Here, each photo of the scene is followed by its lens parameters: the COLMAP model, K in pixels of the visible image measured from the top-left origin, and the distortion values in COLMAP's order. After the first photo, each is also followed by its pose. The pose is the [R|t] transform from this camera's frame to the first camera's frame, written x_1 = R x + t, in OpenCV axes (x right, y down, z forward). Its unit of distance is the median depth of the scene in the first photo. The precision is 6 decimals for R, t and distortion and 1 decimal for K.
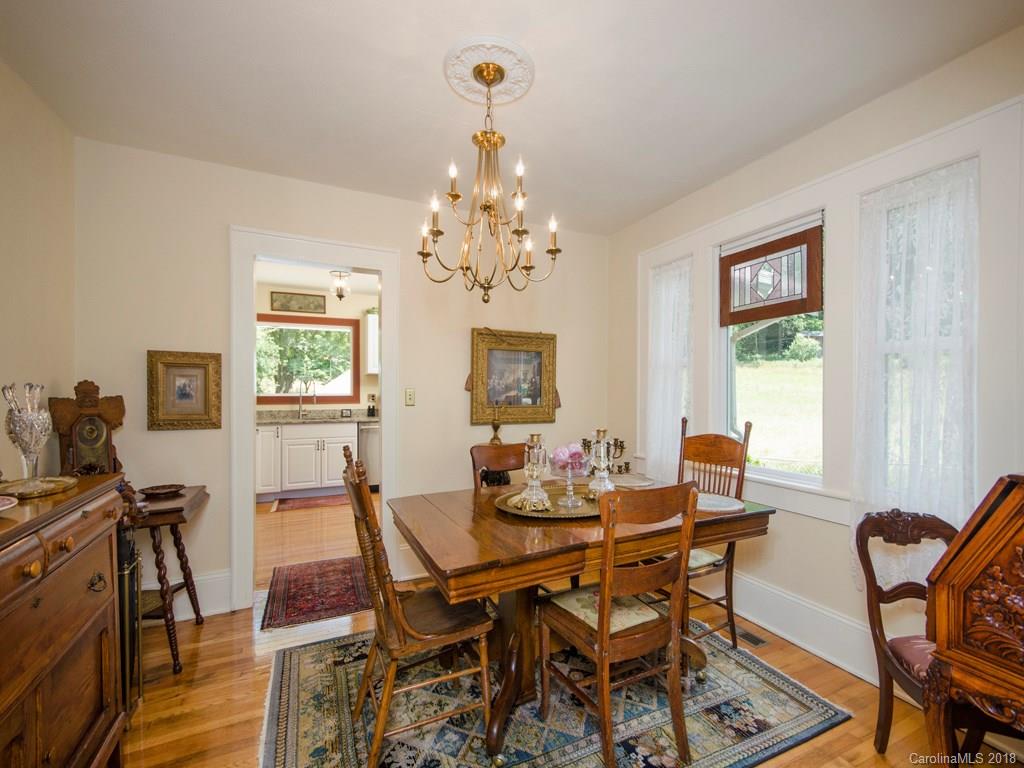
lens RADIAL K [[444.3, 0, 512.0], [0, 444.3, 384.0], [0, 0, 1]] dist [0.001389, 0.000065]
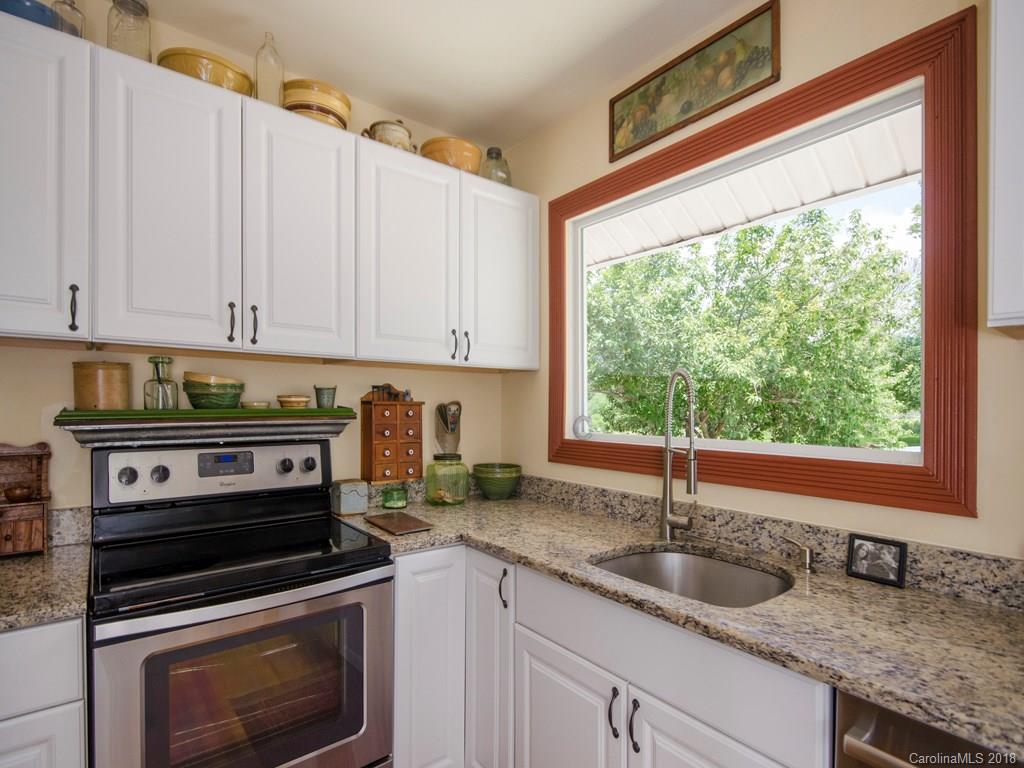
lens RADIAL K [[502.2, 0, 509.2], [0, 502.2, 400.3], [0, 0, 1]] dist [-0.001929, -0.000246]
pose [[0.202866, -0.007952, -0.979174, -0.199538], [0.001736, 0.999968, -0.007762, 0.002599], [0.979205, -0.000125, 0.202874, 0.797708]]
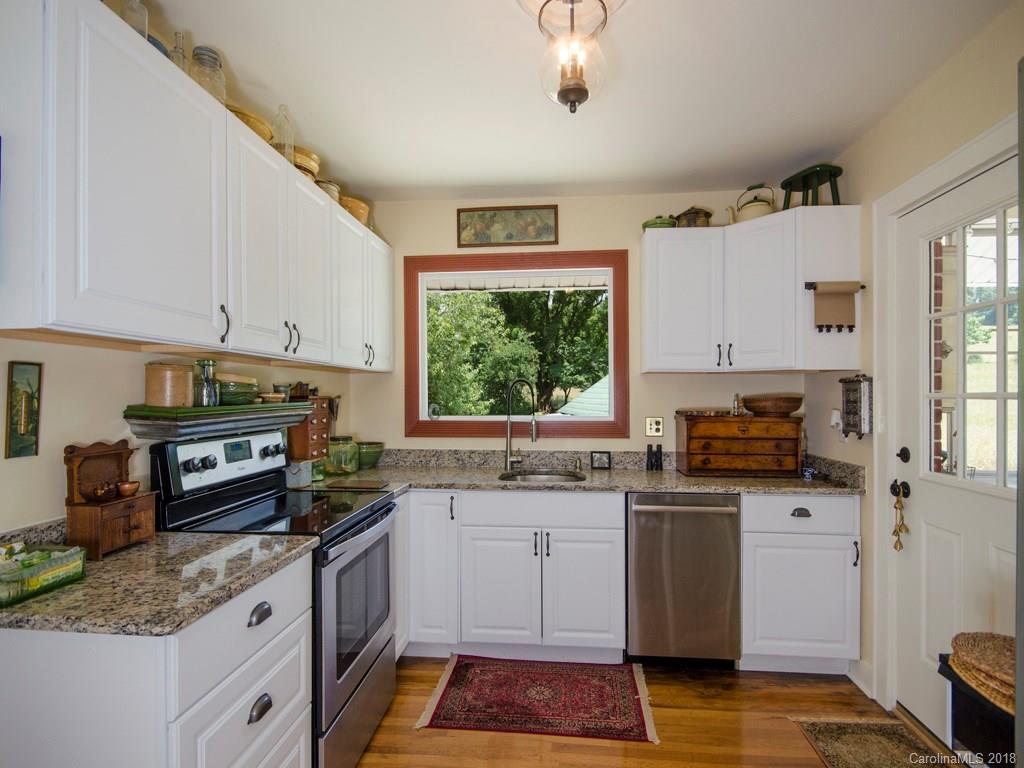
lens RADIAL K [[507.7, 0, 512.0], [0, 507.7, 384.0], [0, 0, 1]] dist [0.002338, 0.000189]
pose [[0.856133, -0.009350, -0.516671, -0.181643], [0.002353, 0.999896, -0.014196, -0.003422], [0.516750, 0.010938, 0.856067, 0.505708]]
